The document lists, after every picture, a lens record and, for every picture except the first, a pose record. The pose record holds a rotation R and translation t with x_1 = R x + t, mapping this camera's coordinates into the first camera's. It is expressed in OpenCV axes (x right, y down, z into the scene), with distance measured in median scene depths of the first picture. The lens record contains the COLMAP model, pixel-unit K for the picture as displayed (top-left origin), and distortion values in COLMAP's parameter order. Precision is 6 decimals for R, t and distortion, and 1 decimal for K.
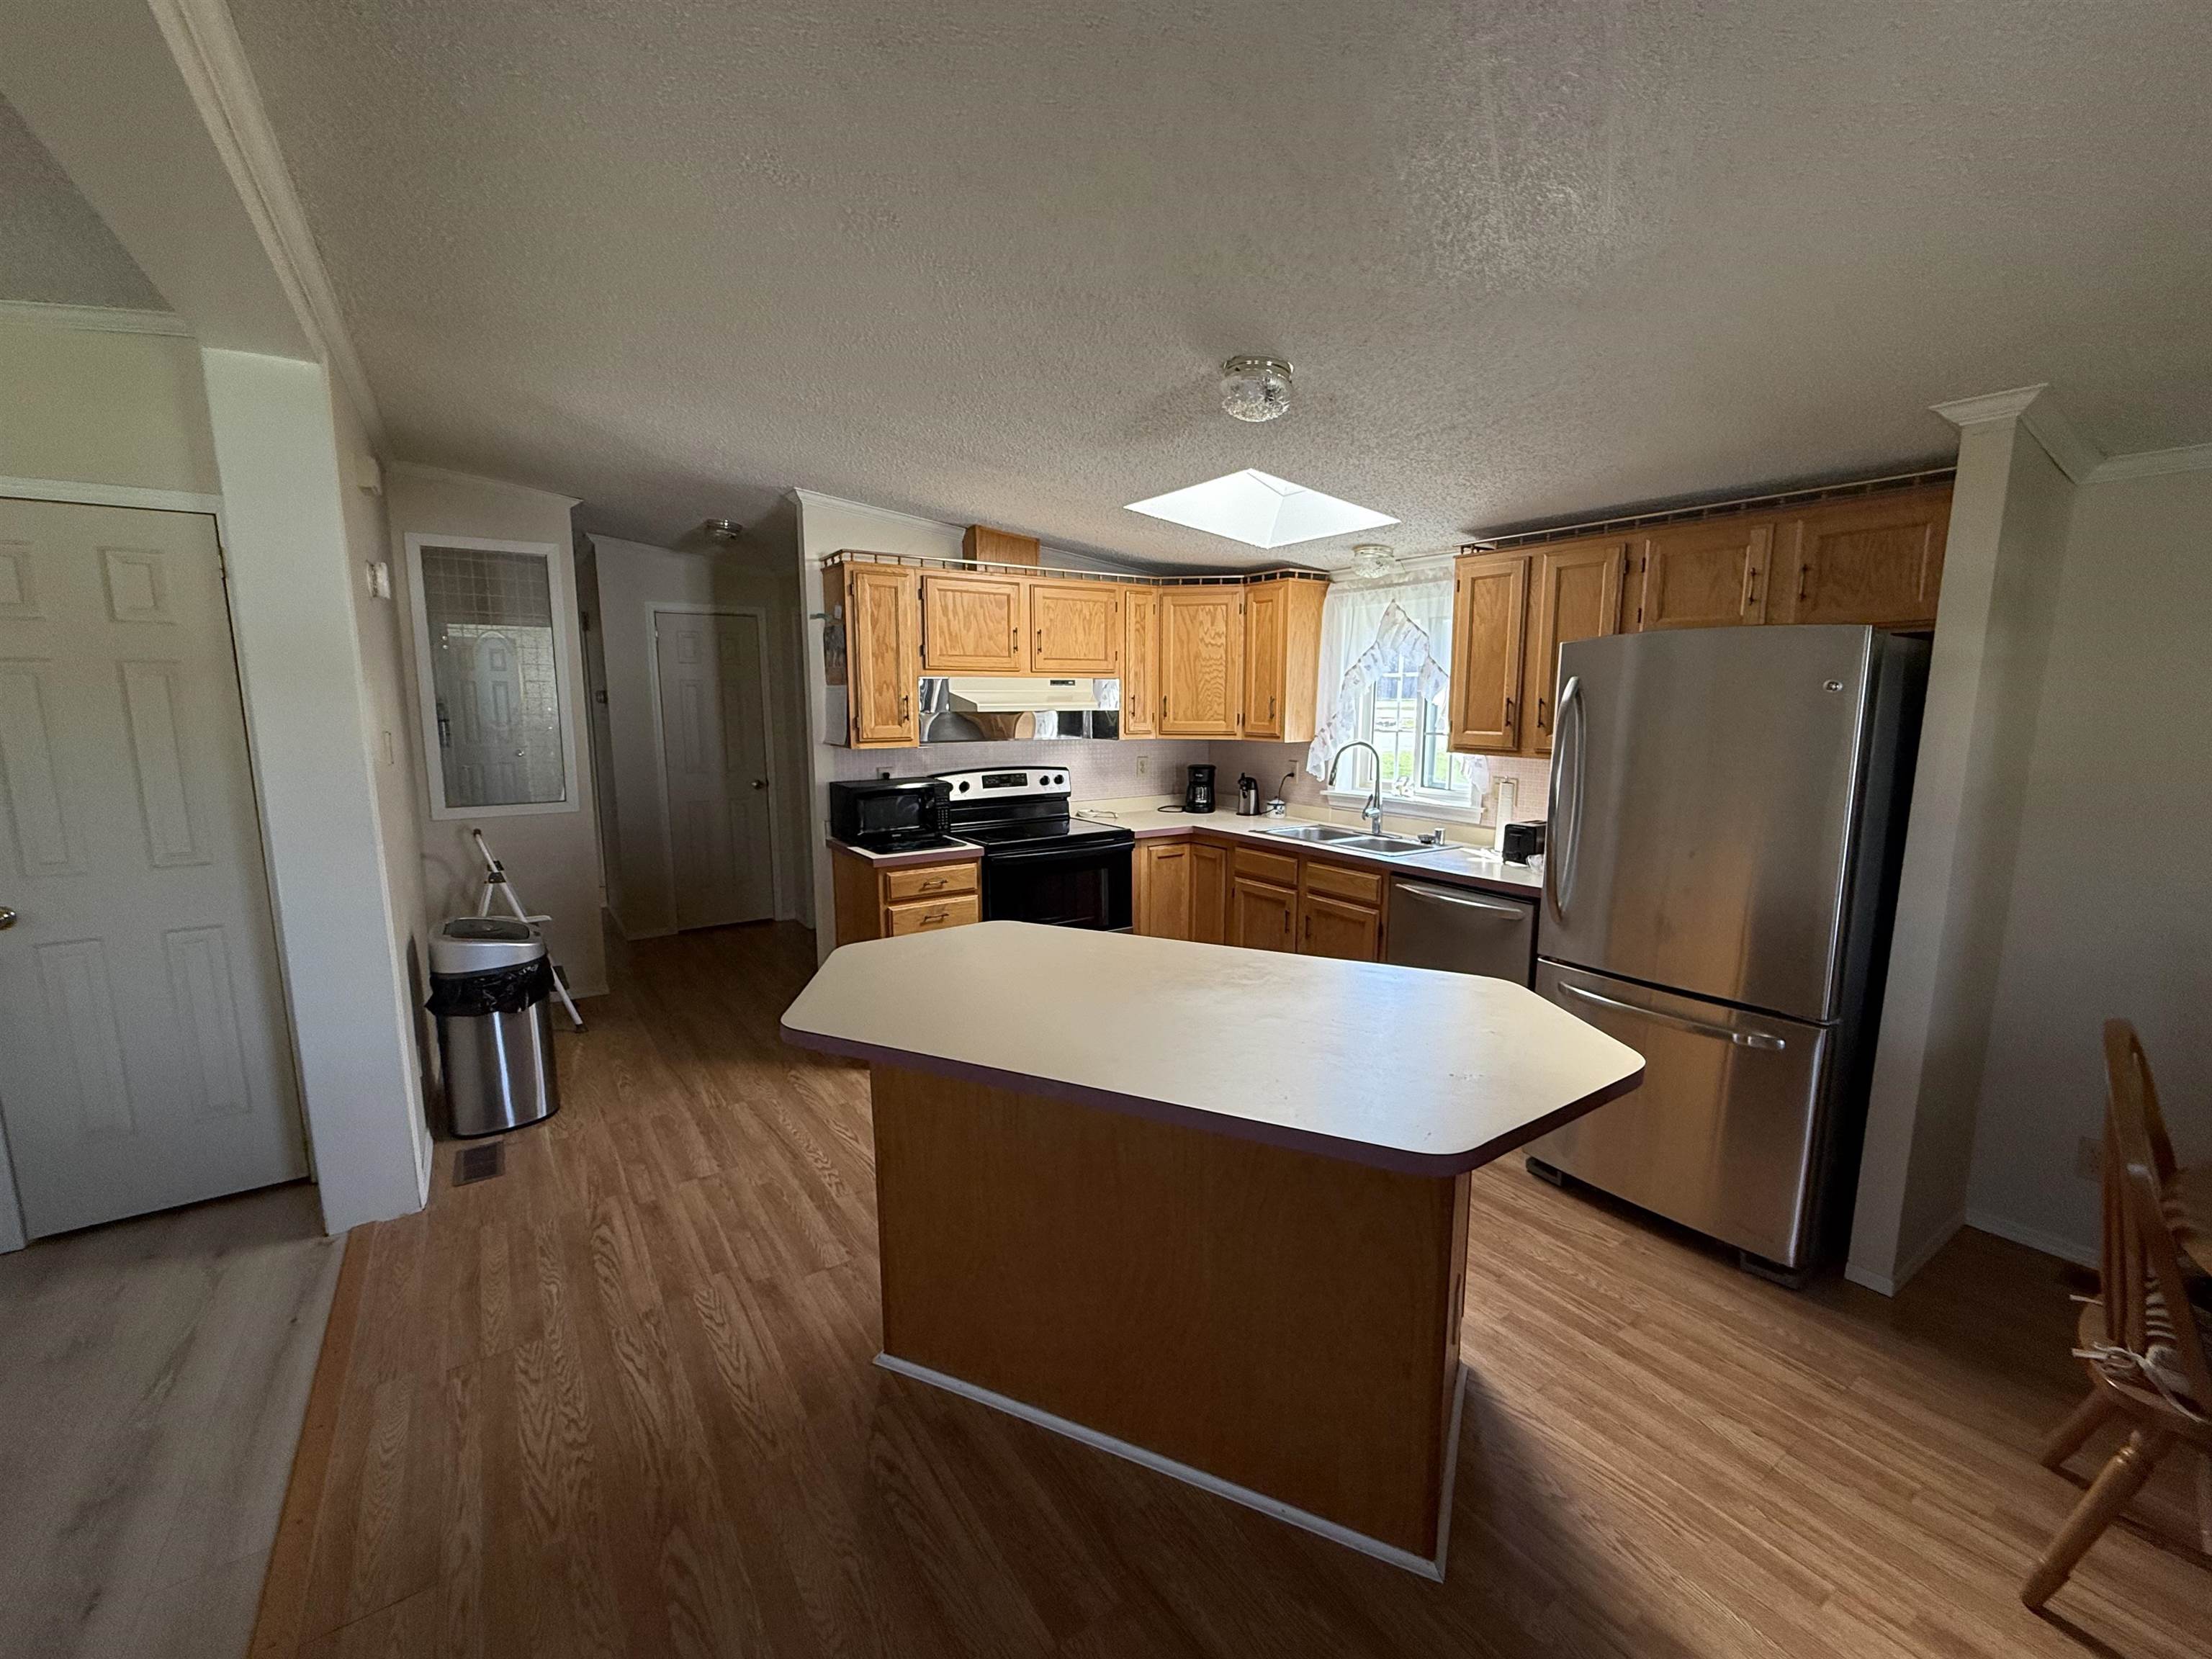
lens RADIAL K [[889.5, 0, 1117.4], [0, 889.5, 831.9], [0, 0, 1]] dist [-0.002662, 0.001205]
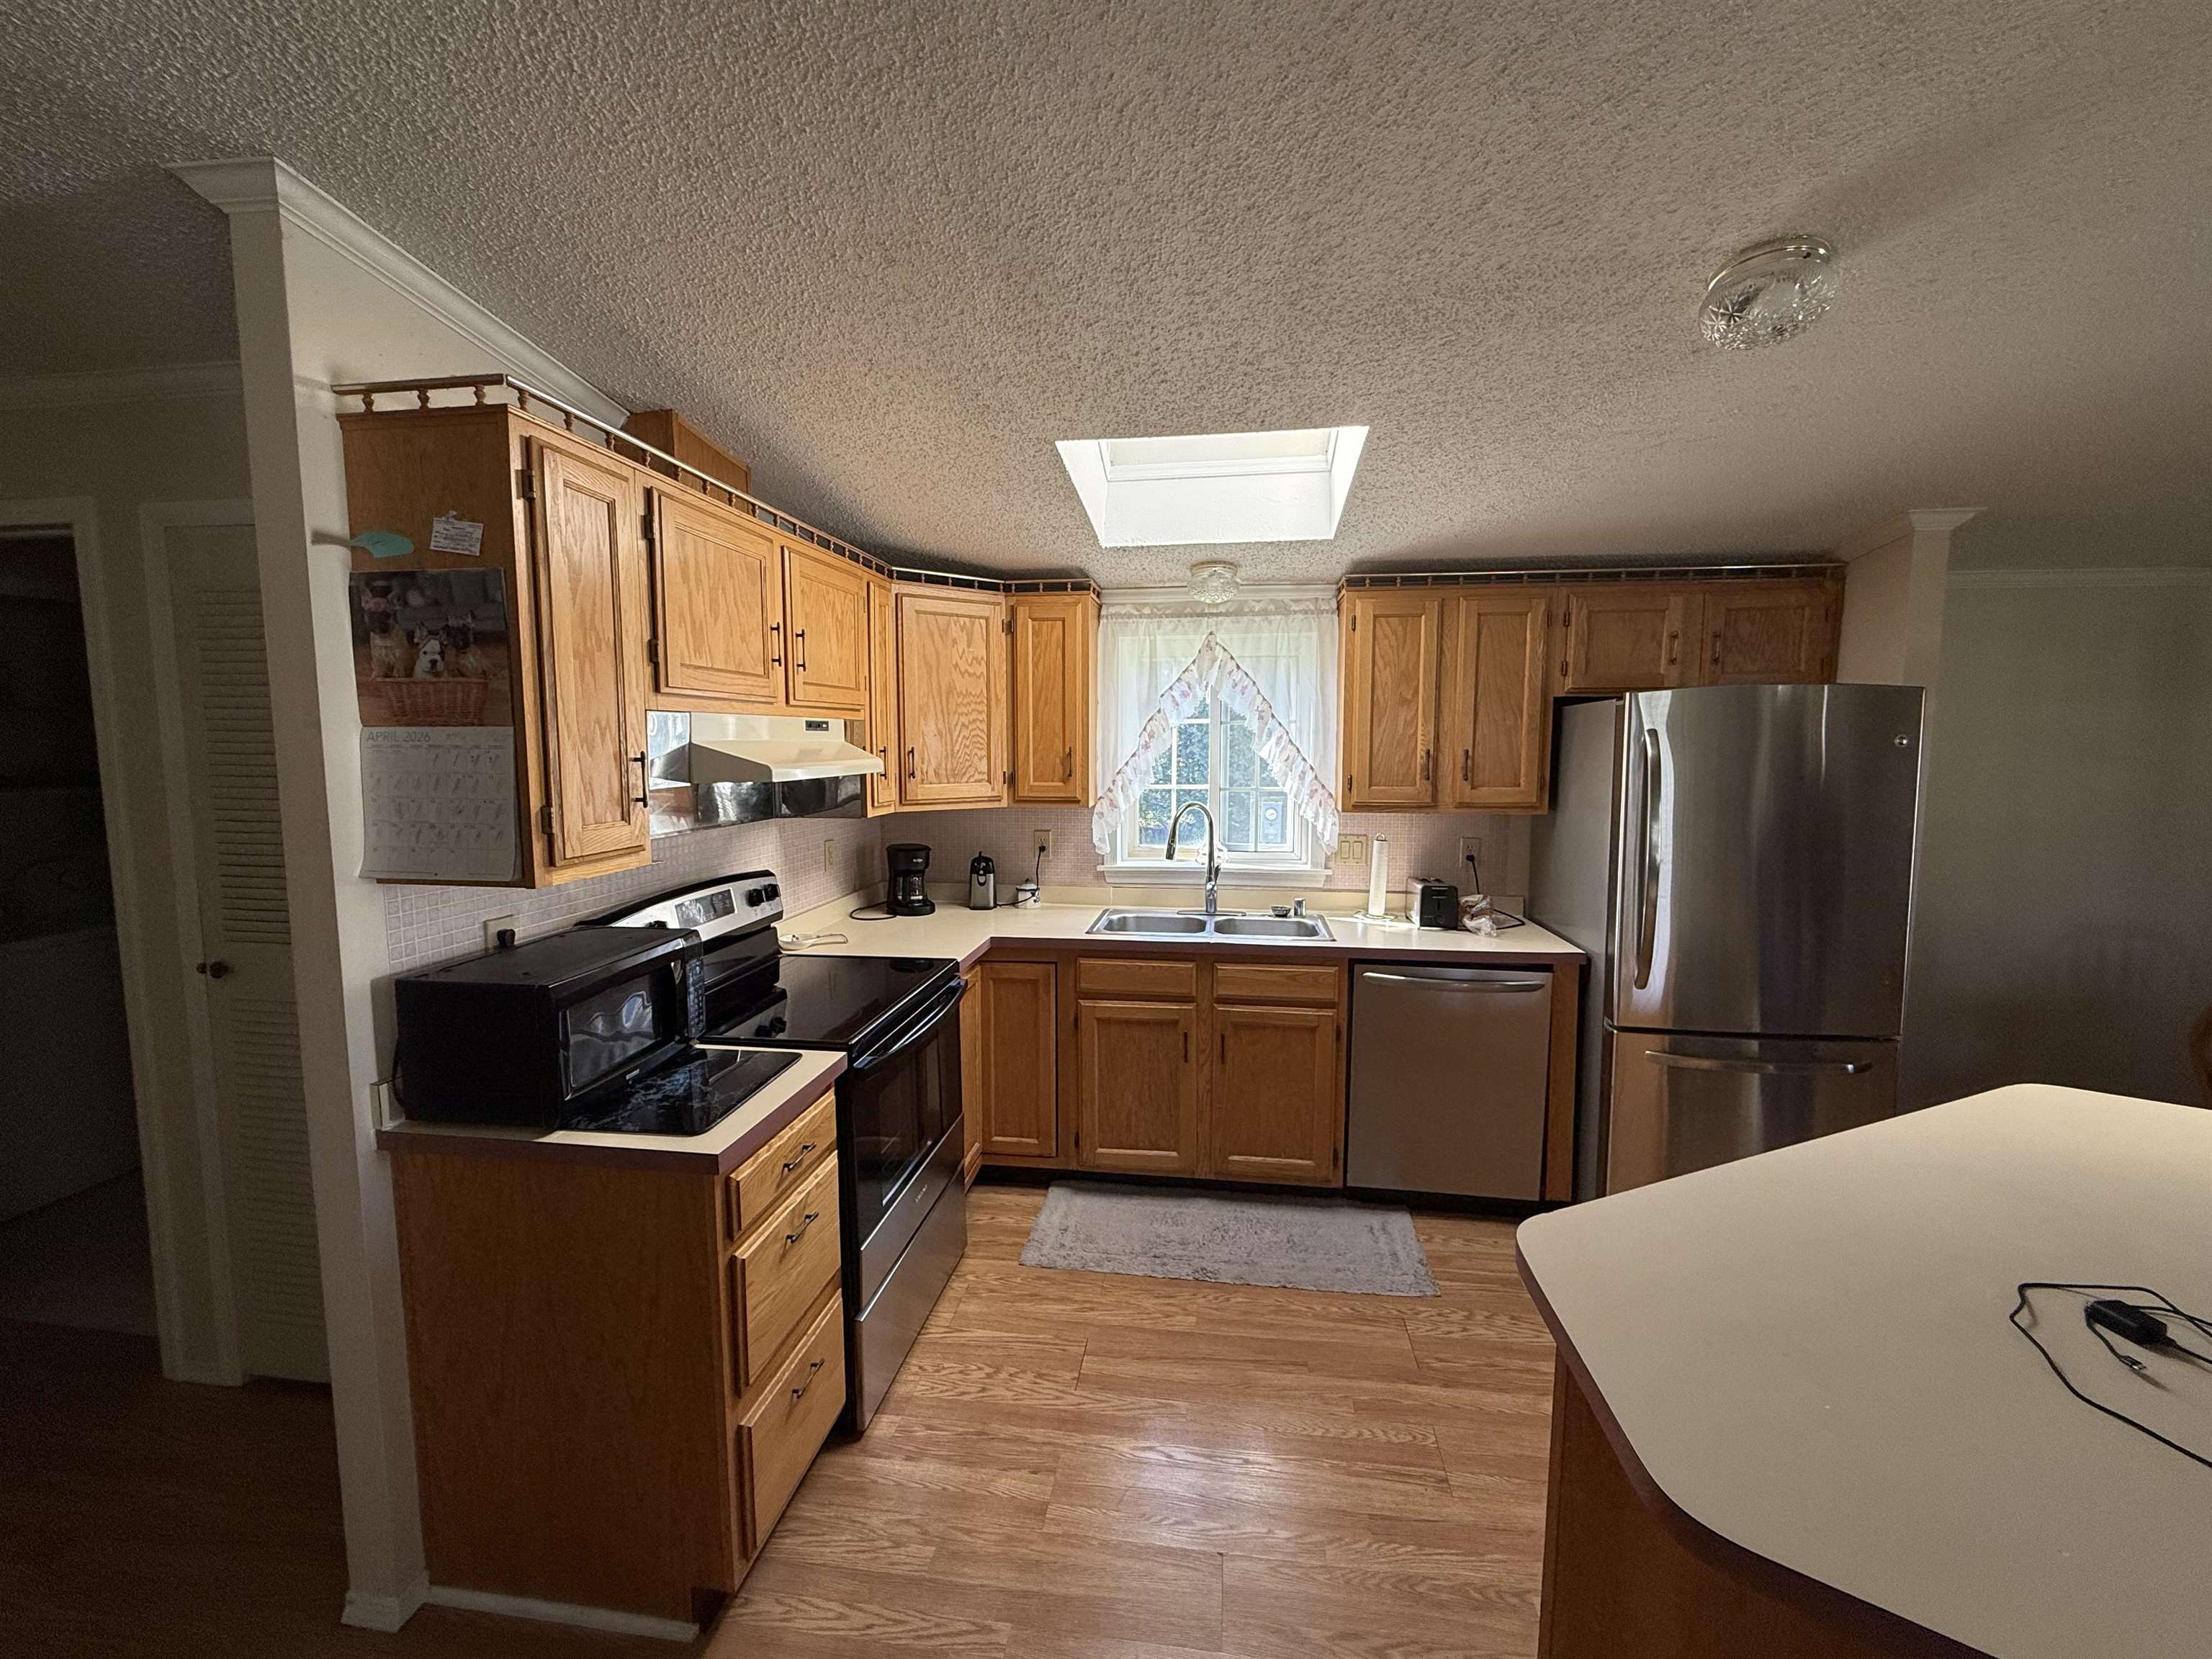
lens RADIAL K [[889.5, 0, 1123.7], [0, 889.5, 832.8], [0, 0, 1]] dist [-0.002662, 0.001205]
pose [[0.686285, -0.074999, 0.723456, -0.379269], [0.109331, 0.994005, -0.000667, -0.084706], [-0.719069, 0.079554, 0.690370, 0.512267]]
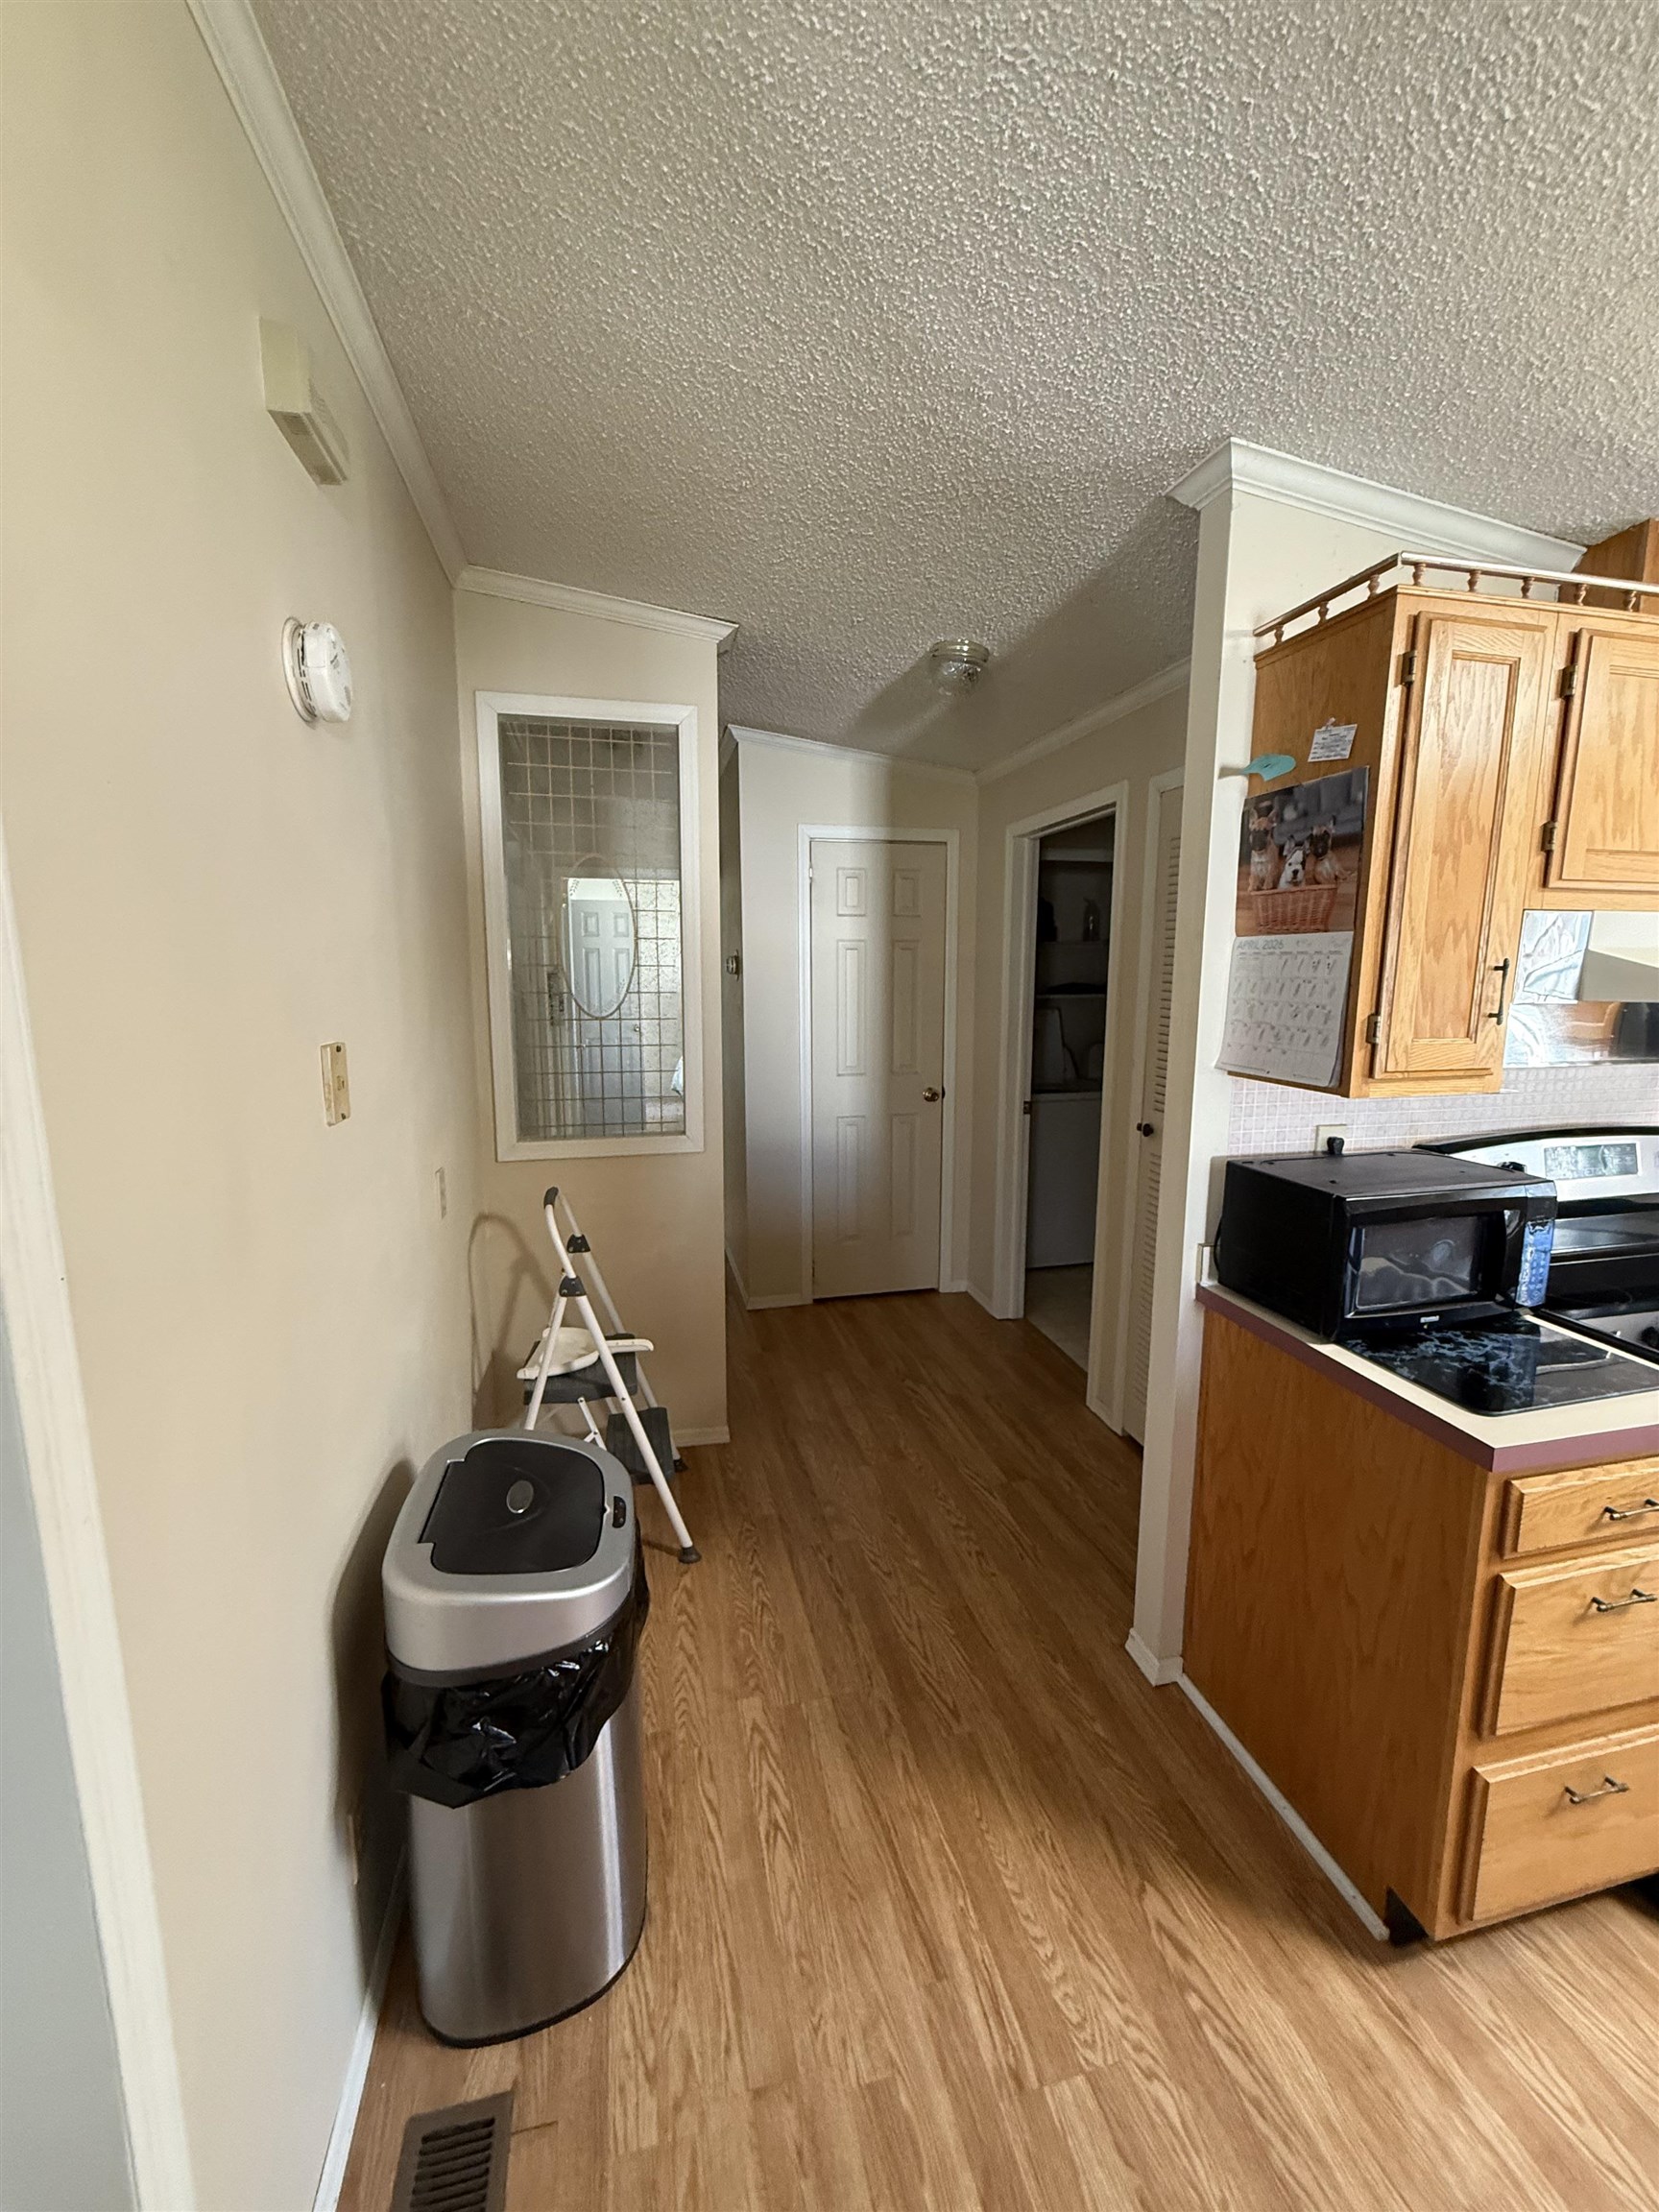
lens RADIAL K [[889.5, 0, 823.4], [0, 889.5, 1100.8], [0, 0, 1]] dist [-0.002662, 0.001205]
pose [[0.924475, 0.053236, -0.377507, -0.343132], [-0.052764, 0.998540, 0.011602, -0.080545], [0.377573, 0.009193, 0.925934, 0.530096]]
